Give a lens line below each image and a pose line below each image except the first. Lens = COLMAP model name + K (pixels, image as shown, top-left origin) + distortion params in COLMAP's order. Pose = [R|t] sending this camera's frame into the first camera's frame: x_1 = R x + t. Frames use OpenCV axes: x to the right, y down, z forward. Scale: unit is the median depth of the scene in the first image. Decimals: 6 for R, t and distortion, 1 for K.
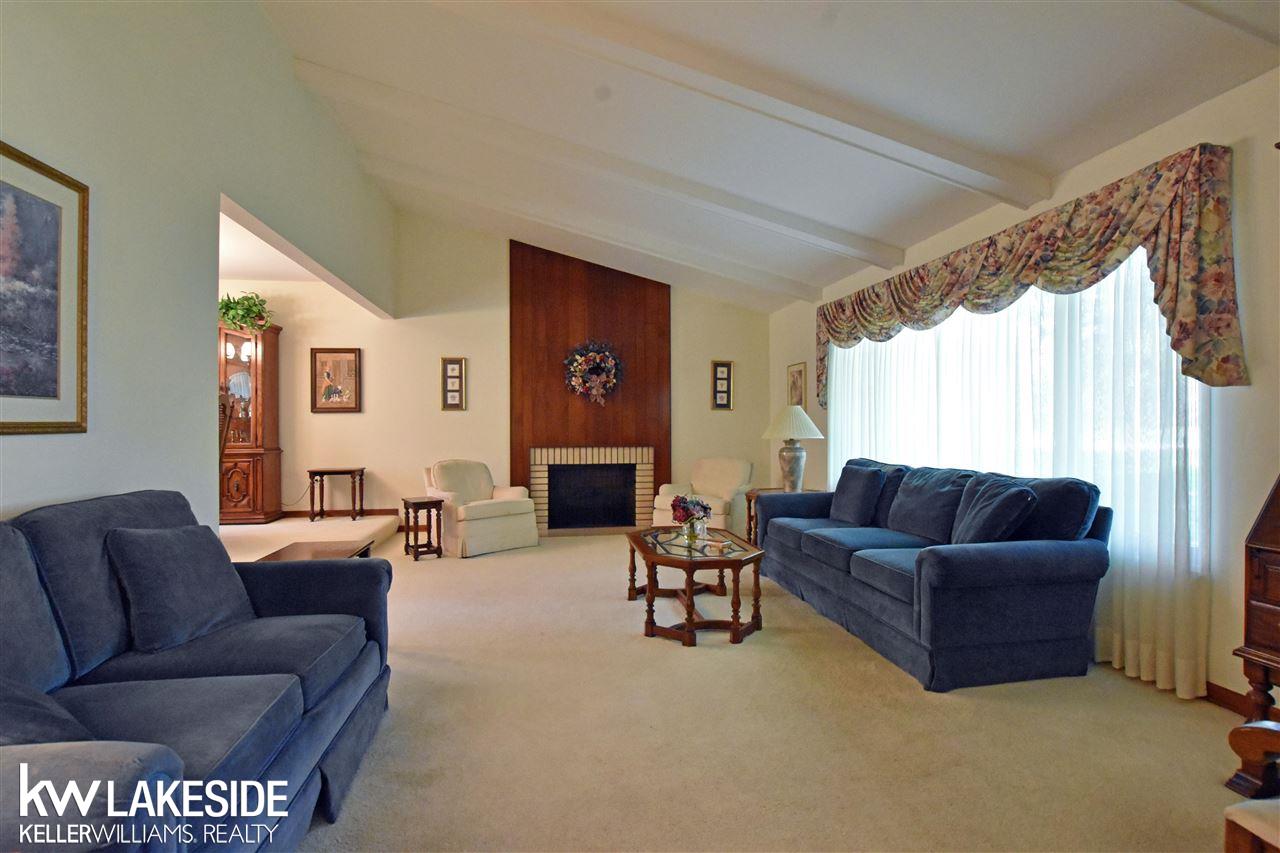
lens RADIAL K [[594.0, 0, 636.1], [0, 594.0, 425.8], [0, 0, 1]] dist [-0.025818, 0.001216]
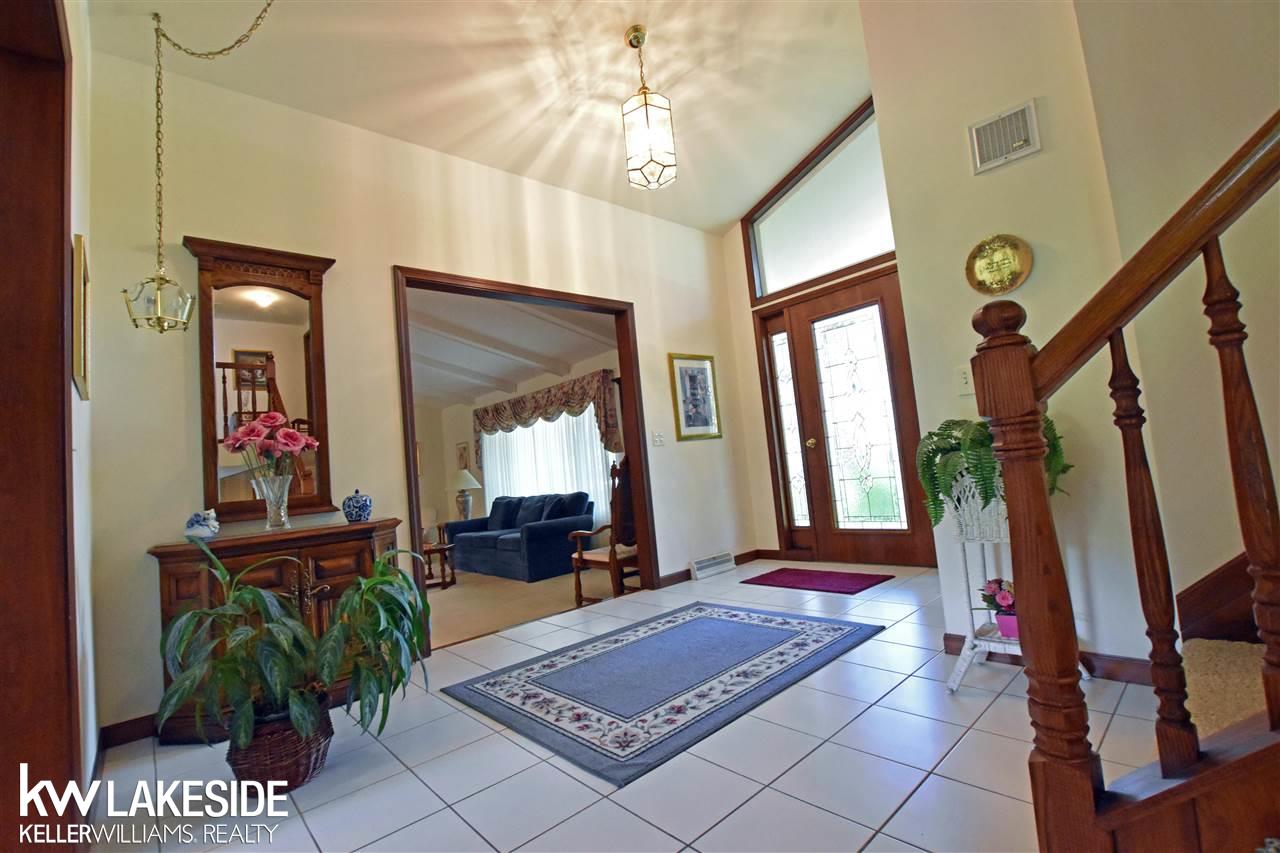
lens RADIAL K [[556.7, 0, 637.6], [0, 556.7, 424.9], [0, 0, 1]] dist [-0.025375, -0.000666]
pose [[0.838295, -0.035136, 0.544084, -0.255219], [0.092592, 0.992600, -0.078561, 0.012975], [-0.537298, 0.116235, 0.835345, -0.893313]]
